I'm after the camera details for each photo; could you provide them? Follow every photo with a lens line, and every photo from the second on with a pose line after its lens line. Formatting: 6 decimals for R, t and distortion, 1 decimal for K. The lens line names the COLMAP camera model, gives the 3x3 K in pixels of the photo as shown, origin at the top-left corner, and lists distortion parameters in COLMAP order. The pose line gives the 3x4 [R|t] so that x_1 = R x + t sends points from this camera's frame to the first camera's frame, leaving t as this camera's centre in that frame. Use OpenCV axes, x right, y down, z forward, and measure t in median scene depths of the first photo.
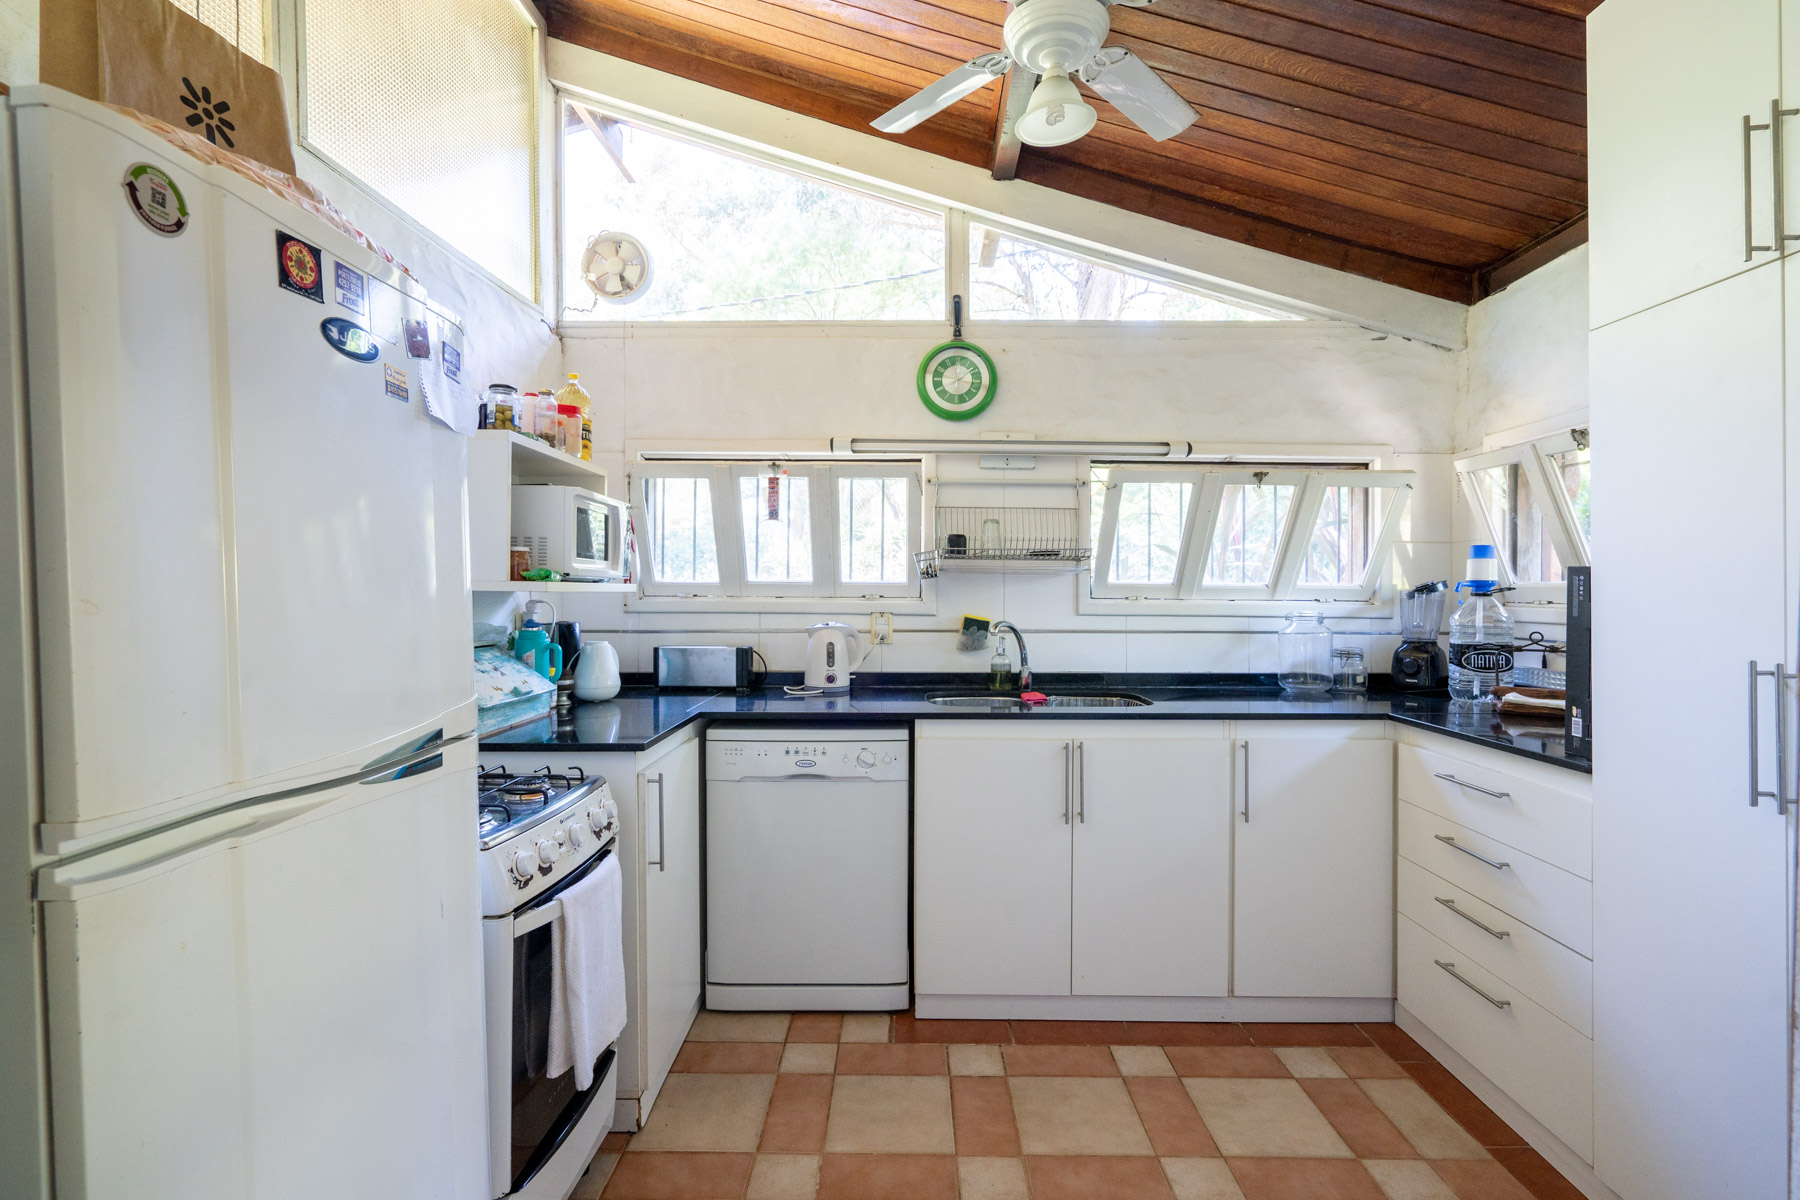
lens RADIAL K [[822.0, 0, 895.1], [0, 822.0, 600.3], [0, 0, 1]] dist [-0.002039, 0.001351]
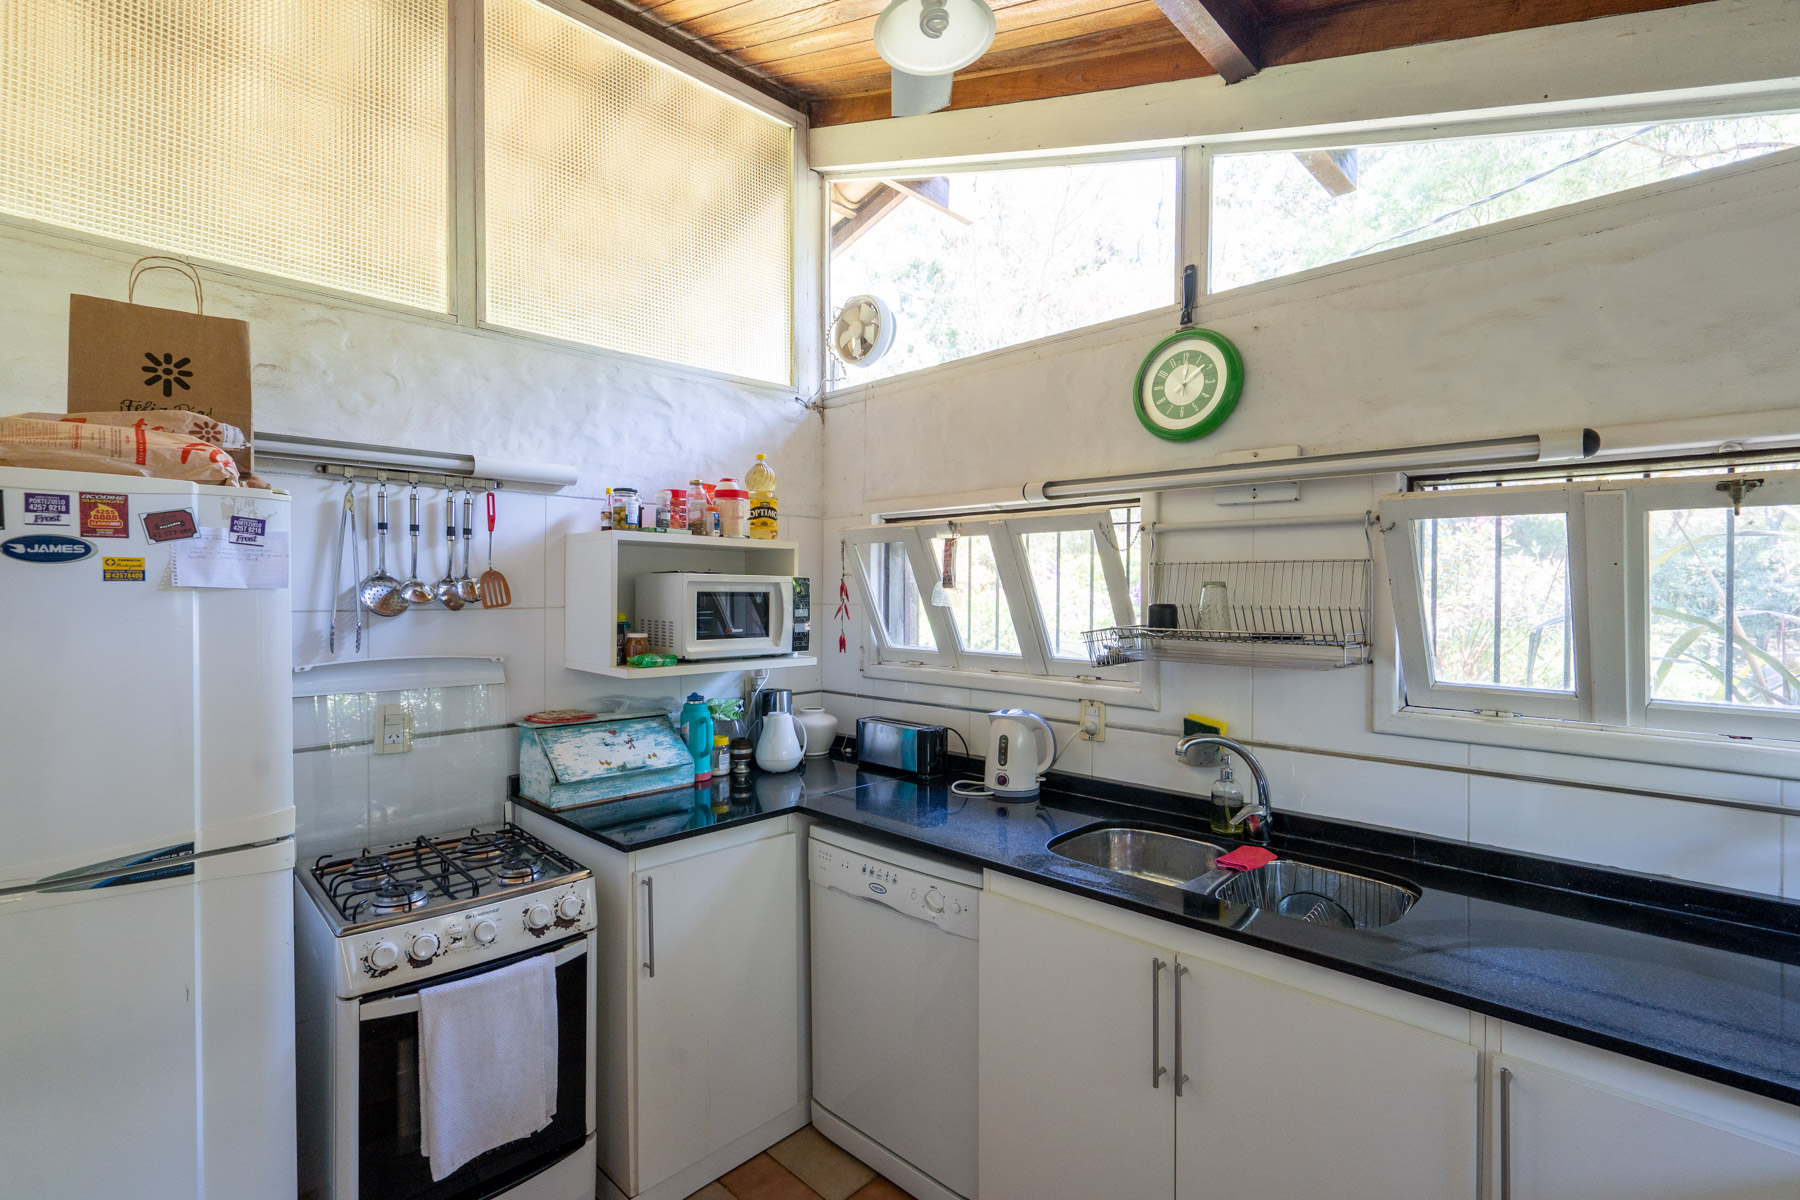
lens RADIAL K [[822.0, 0, 898.3], [0, 822.0, 597.7], [0, 0, 1]] dist [-0.002039, 0.001351]
pose [[0.728518, 0.001442, -0.685025, 0.396875], [-0.007213, 0.999958, -0.005566, -0.078966], [0.684989, 0.008996, 0.728498, 0.319359]]
